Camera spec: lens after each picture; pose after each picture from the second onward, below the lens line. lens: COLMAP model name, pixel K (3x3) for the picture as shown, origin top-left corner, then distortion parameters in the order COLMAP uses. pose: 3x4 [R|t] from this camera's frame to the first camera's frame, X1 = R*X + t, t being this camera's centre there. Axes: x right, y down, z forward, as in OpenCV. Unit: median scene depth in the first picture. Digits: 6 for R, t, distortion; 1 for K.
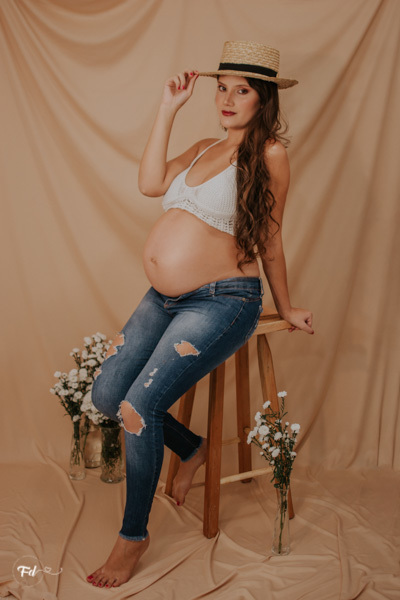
lens RADIAL K [[943.5, 0, 197.3], [0, 943.5, 300.3], [0, 0, 1]] dist [-0.161081, 0.000000]
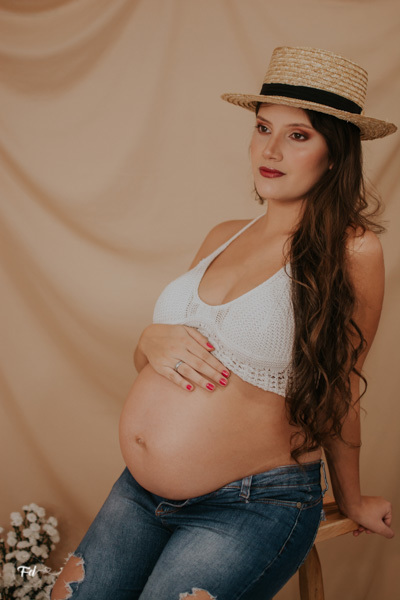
lens RADIAL K [[943.5, 0, 198.4], [0, 943.5, 303.1], [0, 0, 1]] dist [-0.161081, 0.000000]
pose [[0.996357, 0.009615, 0.084733, -0.049867], [-0.006118, 0.999123, -0.041428, -0.082553], [-0.085057, 0.040759, 0.995542, 0.367101]]
